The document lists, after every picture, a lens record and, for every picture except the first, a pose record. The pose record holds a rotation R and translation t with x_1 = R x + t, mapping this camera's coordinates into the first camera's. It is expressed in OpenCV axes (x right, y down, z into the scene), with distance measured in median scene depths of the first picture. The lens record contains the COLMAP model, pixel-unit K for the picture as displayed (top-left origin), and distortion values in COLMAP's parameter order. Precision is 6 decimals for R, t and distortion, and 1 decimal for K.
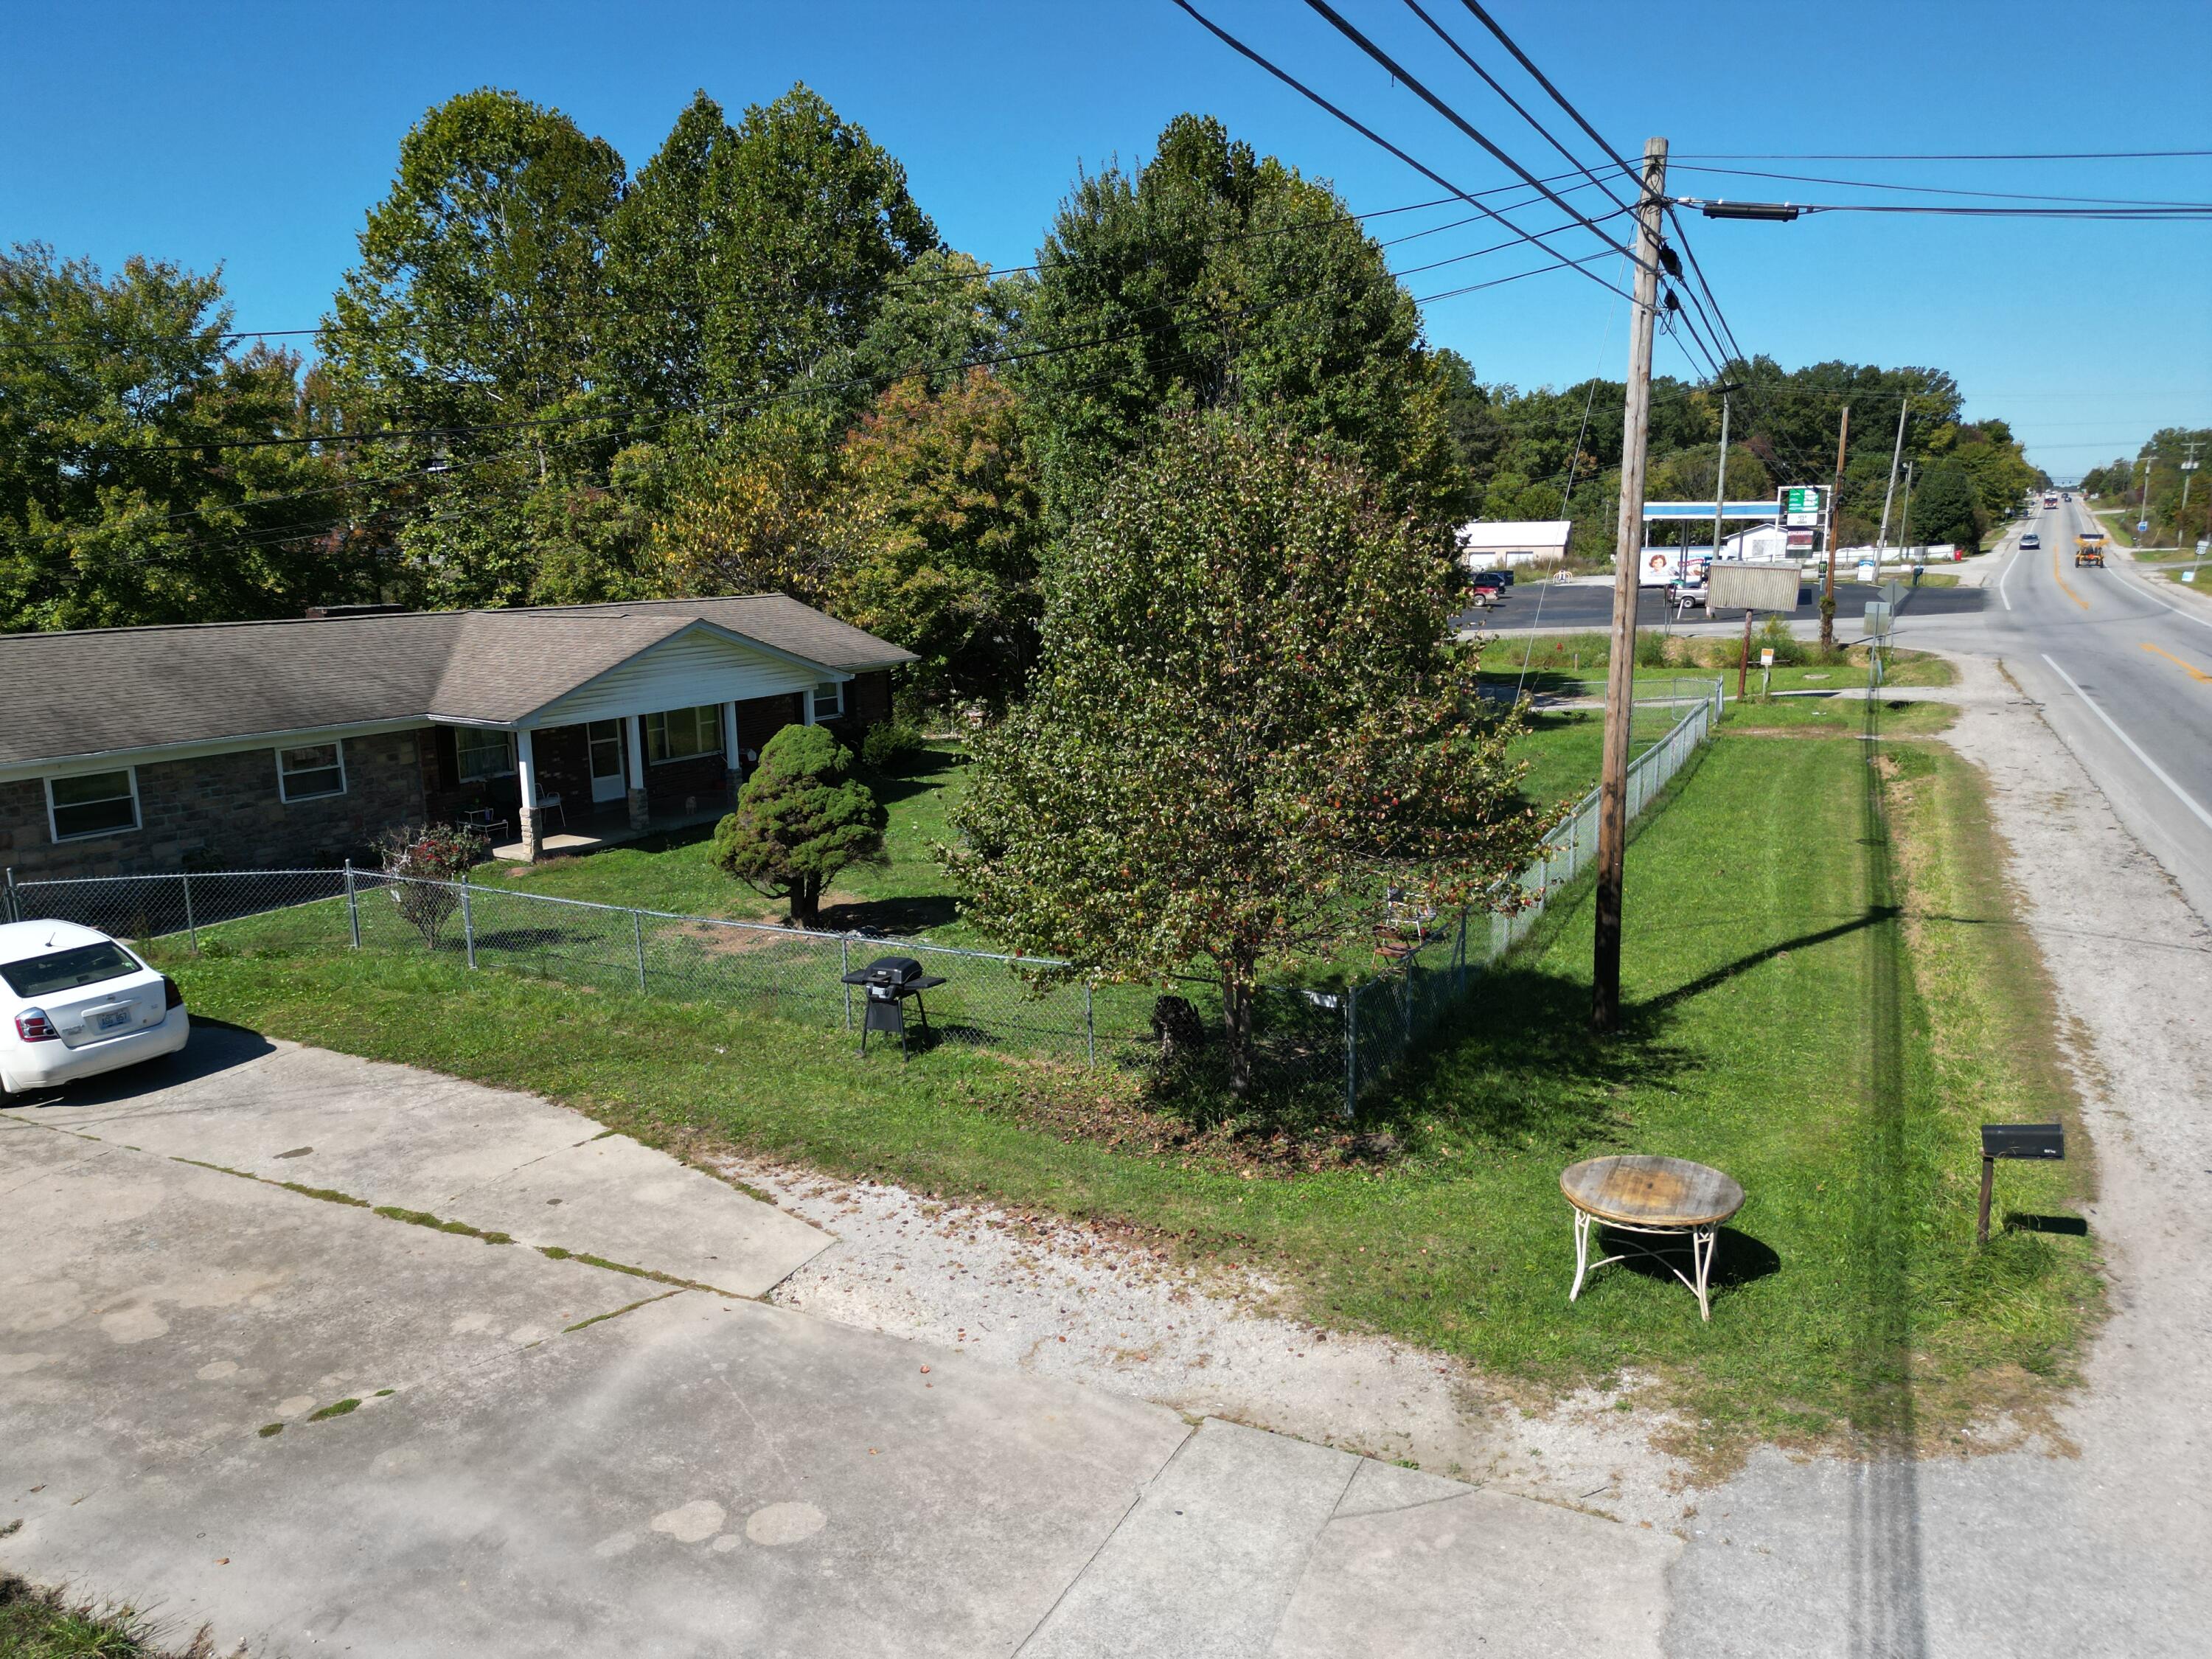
lens RADIAL K [[1508.5, 0, 1098.8], [0, 1508.5, 833.4], [0, 0, 1]] dist [0.020918, -0.010459]
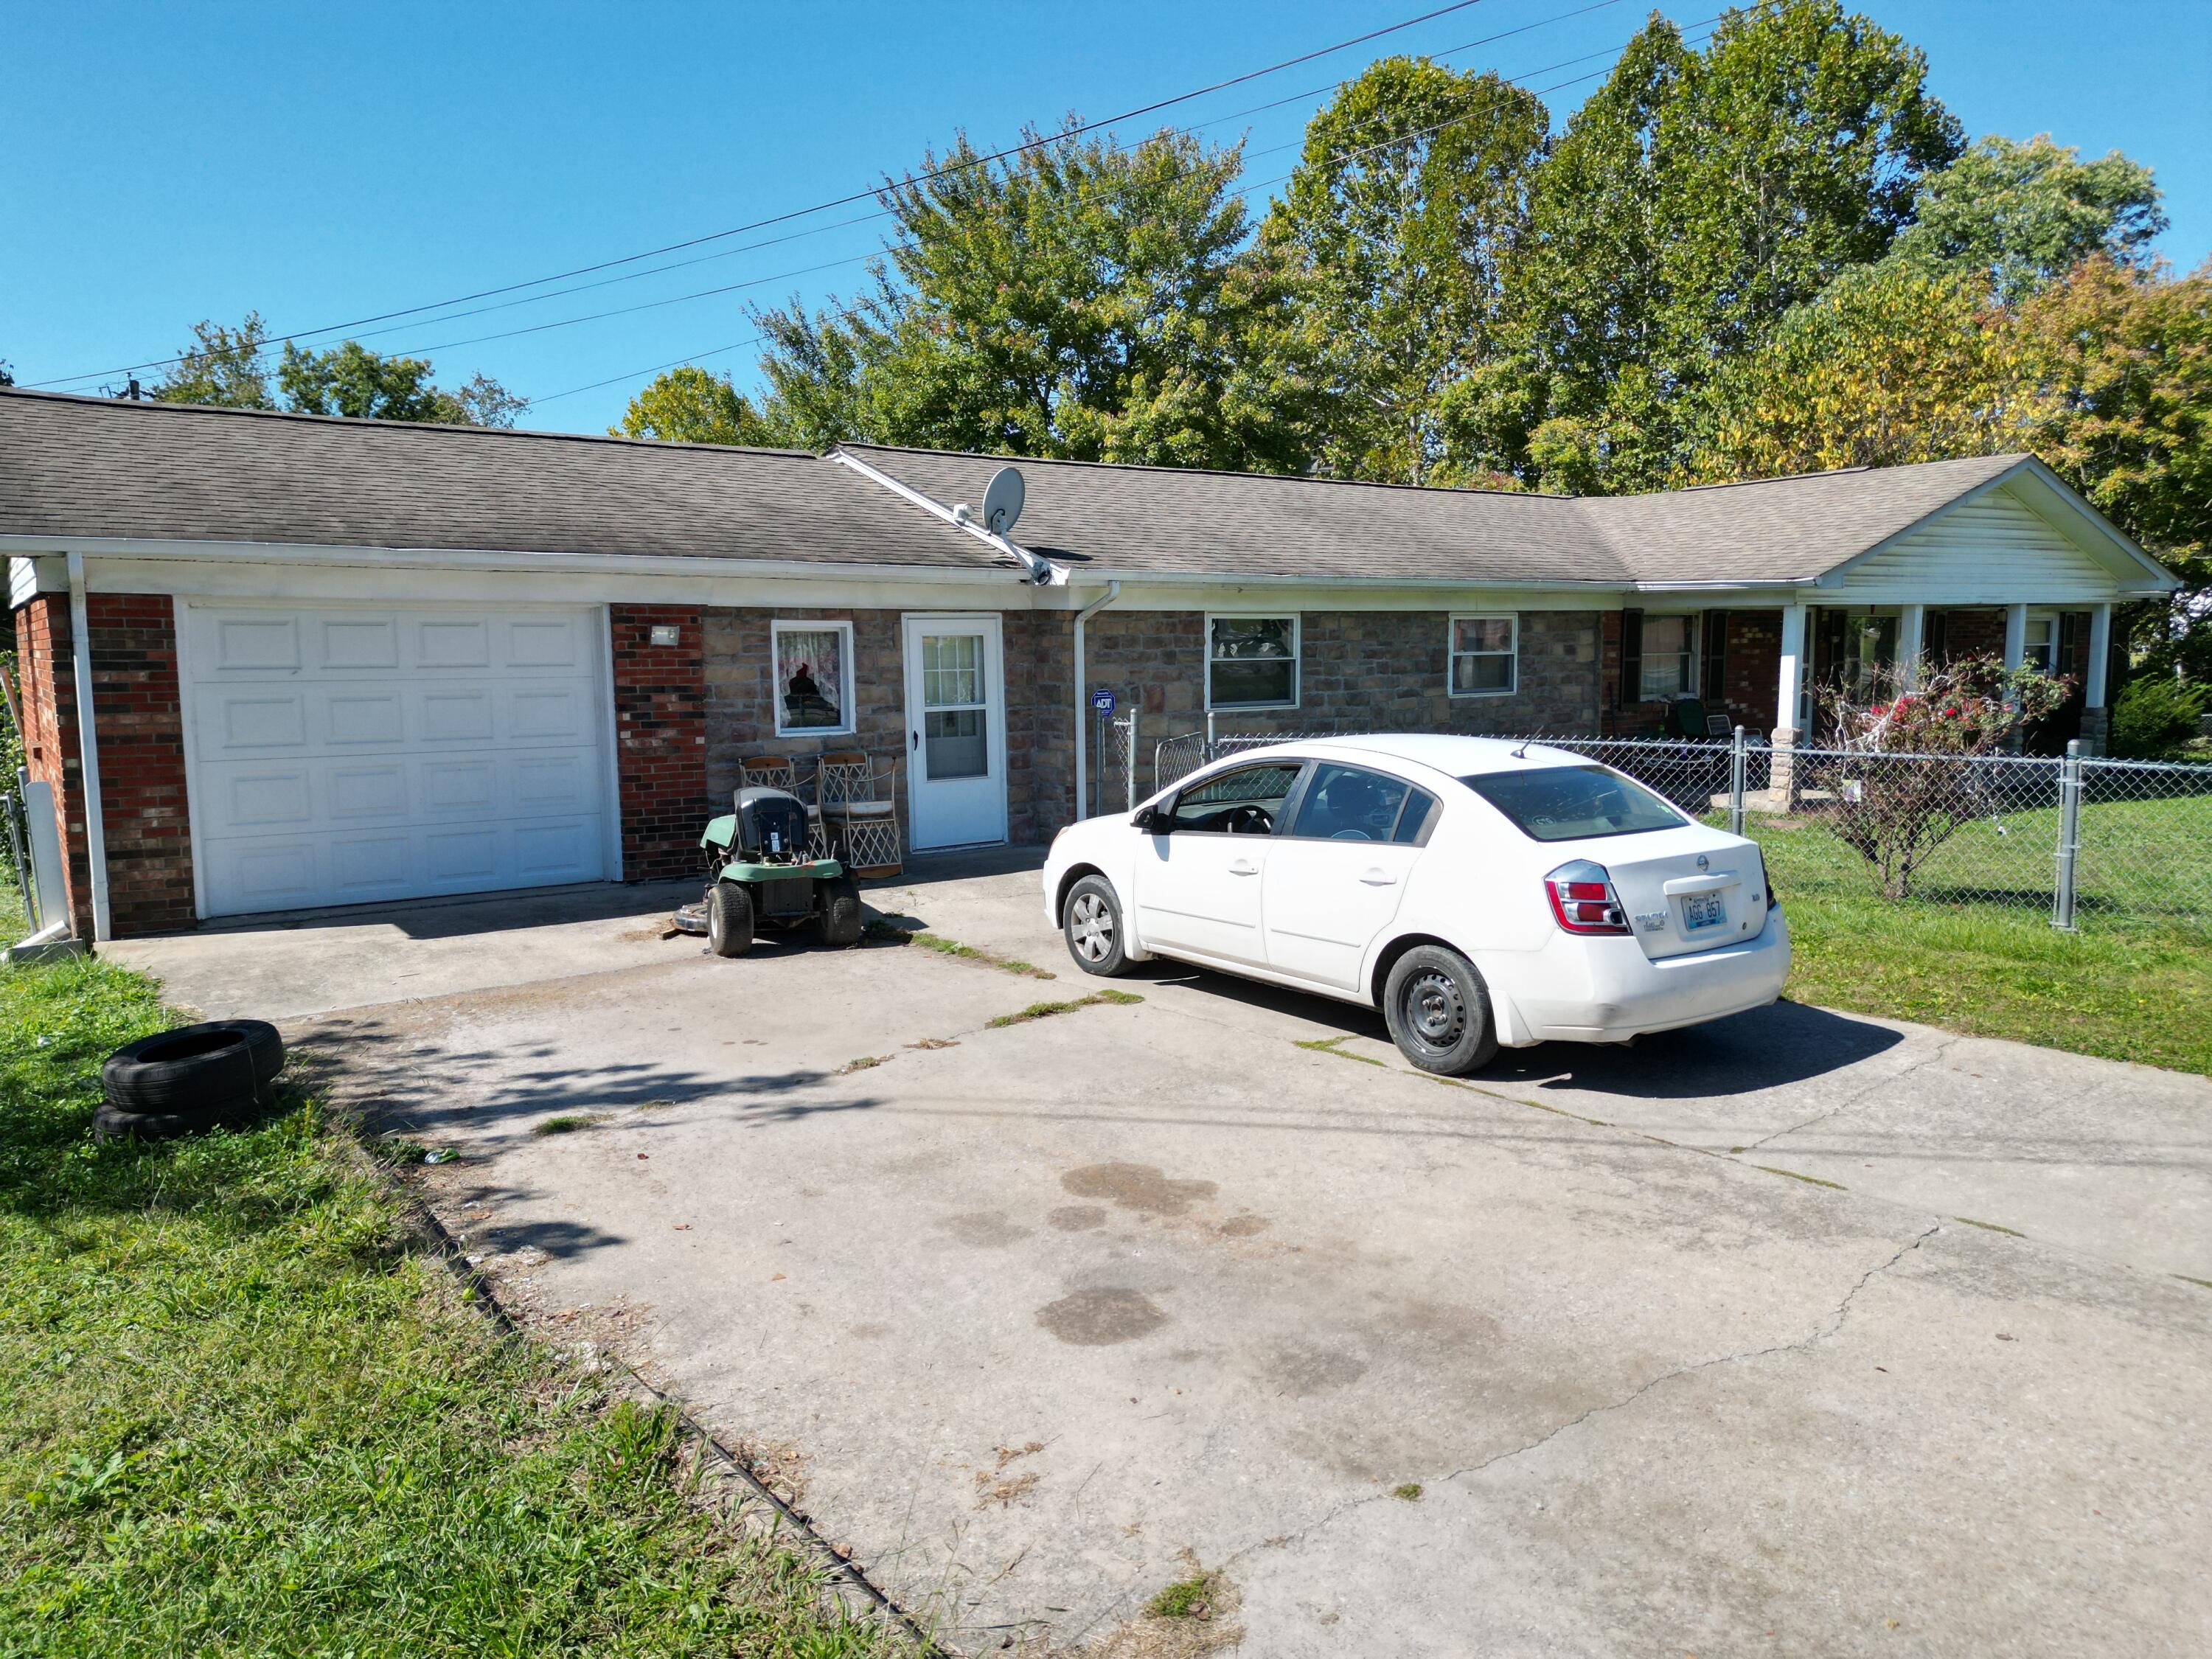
lens RADIAL K [[1508.5, 0, 1121.4], [0, 1508.5, 831.7], [0, 0, 1]] dist [0.020918, -0.010459]
pose [[0.911635, 0.054915, -0.407315, -0.278882], [-0.081847, 0.995441, -0.048980, 0.060185], [0.402768, 0.077989, 0.911974, 0.234178]]
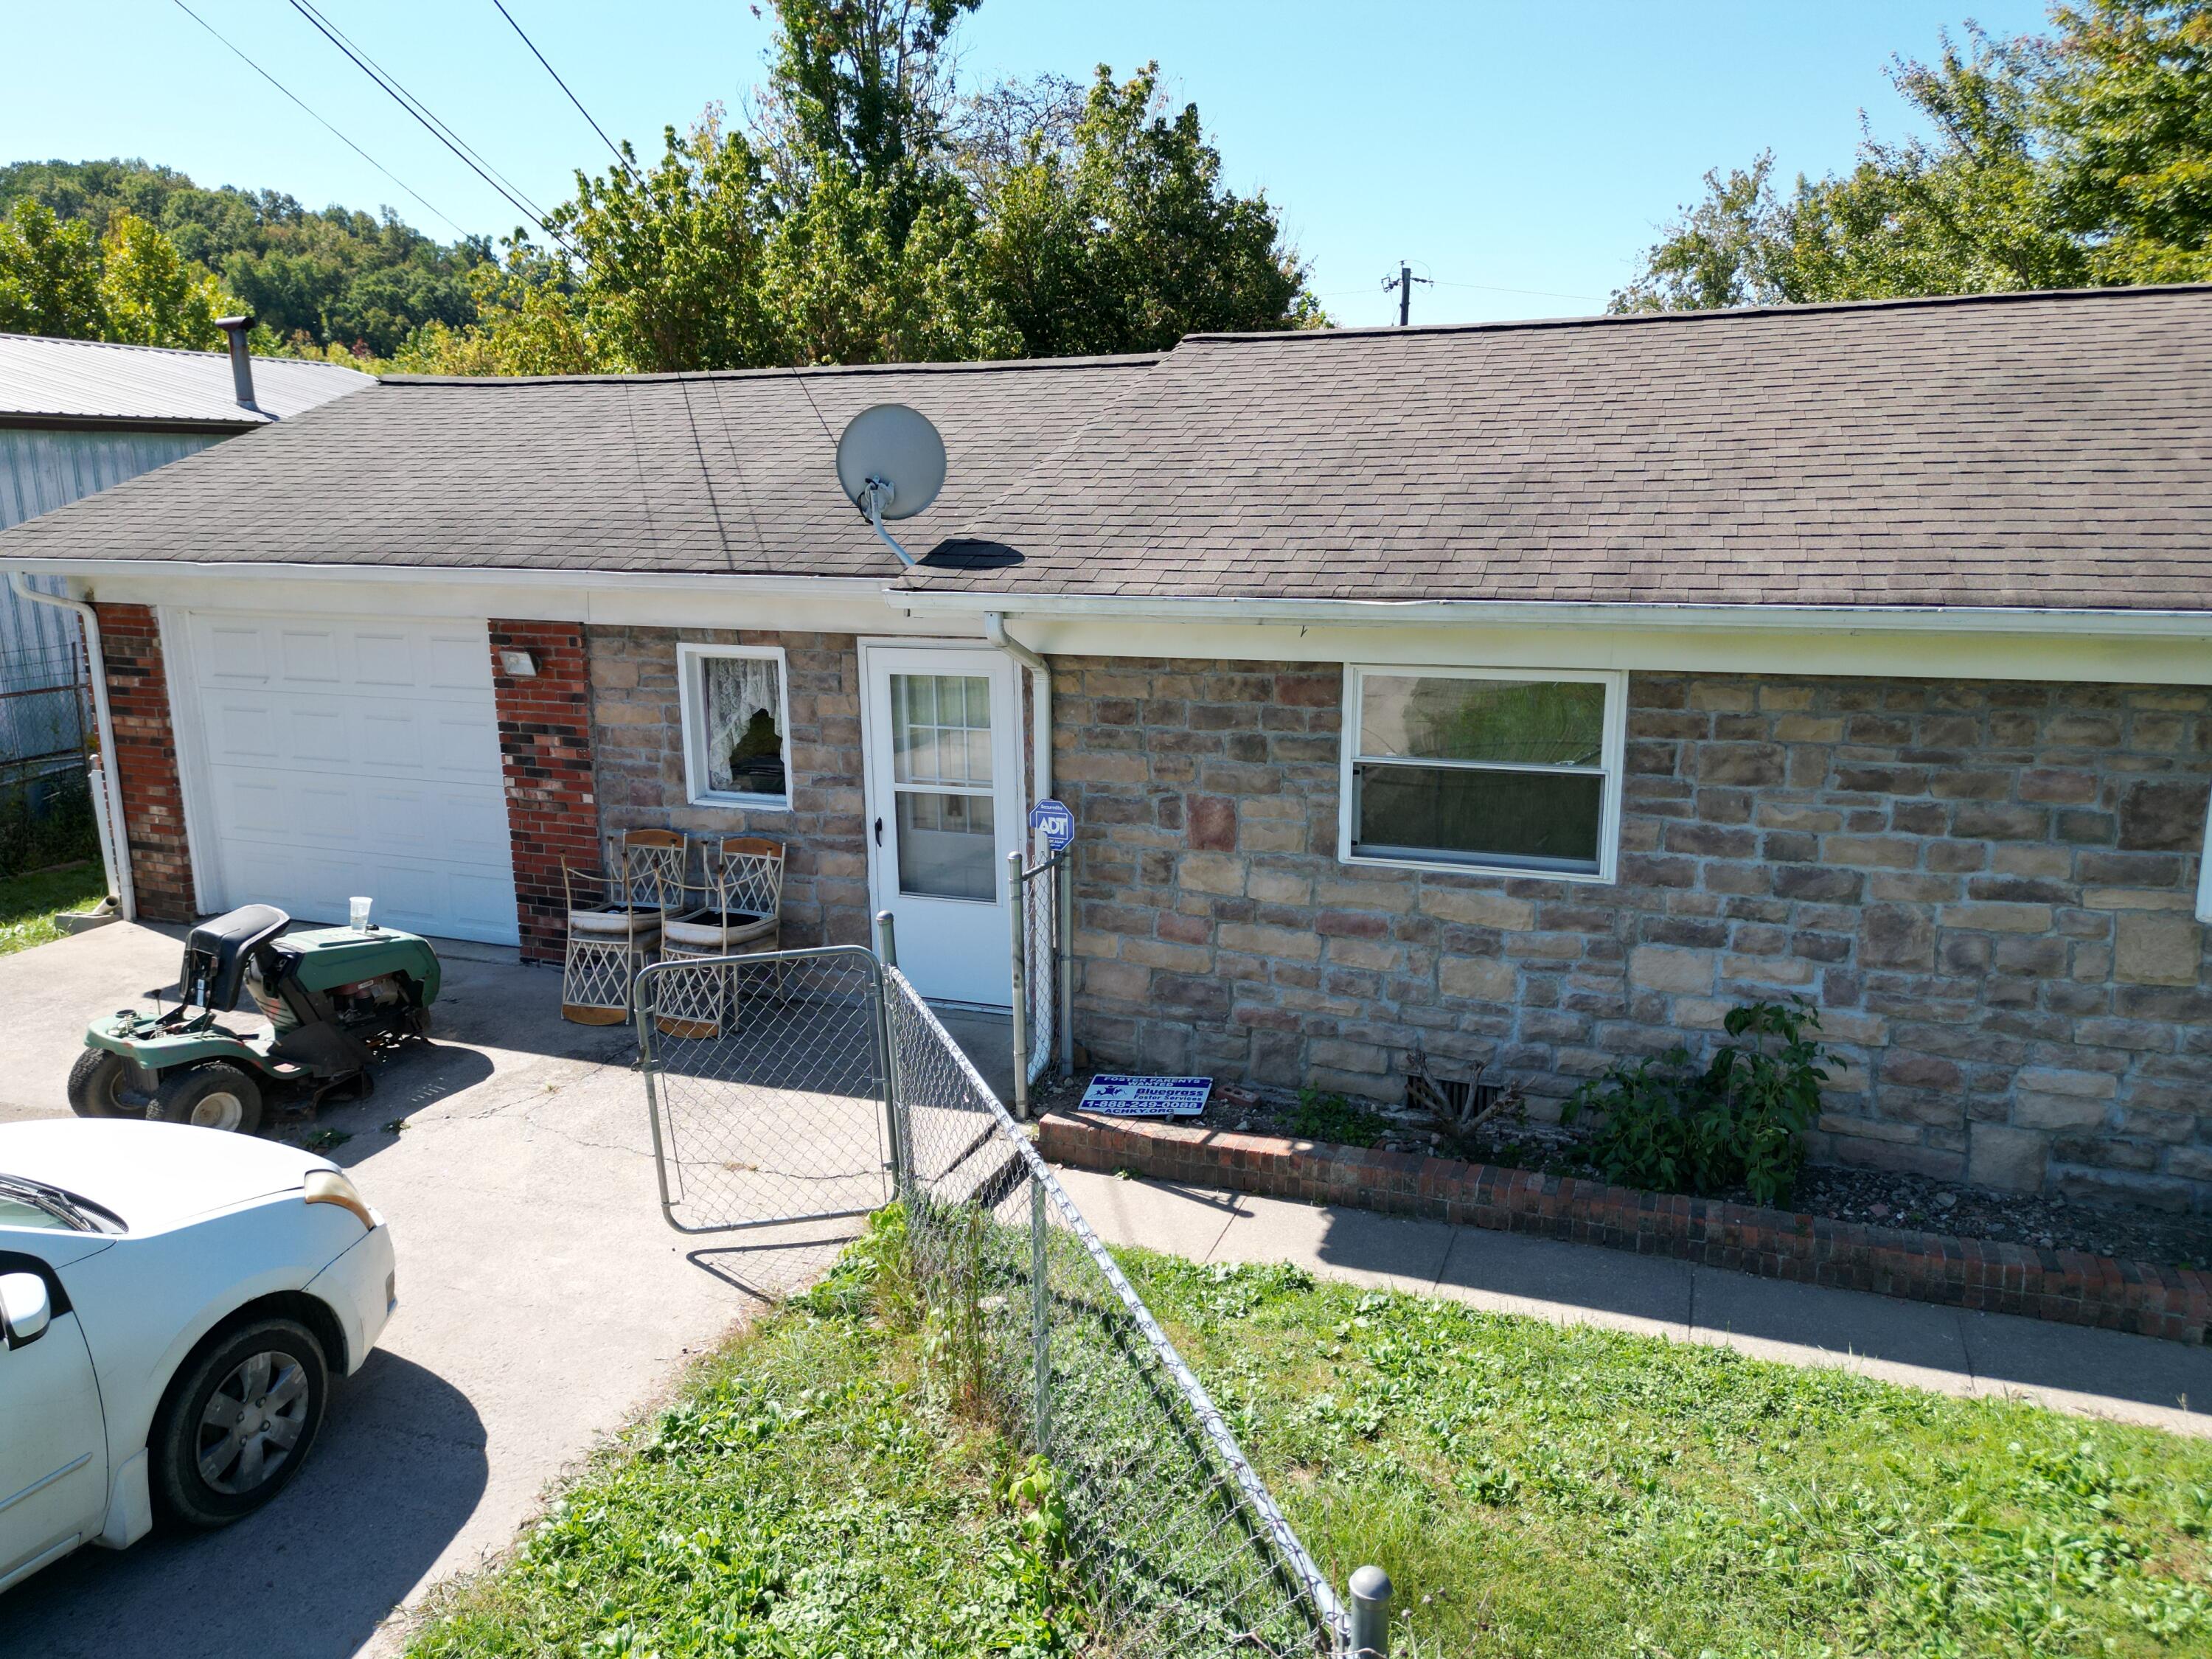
lens RADIAL K [[1508.5, 0, 1106.5], [0, 1508.5, 824.9], [0, 0, 1]] dist [0.020918, -0.010459]
pose [[0.173209, 0.209657, -0.962311, -0.236693], [-0.190609, 0.965742, 0.176097, -0.031329], [0.966264, 0.152924, 0.207238, 0.550586]]
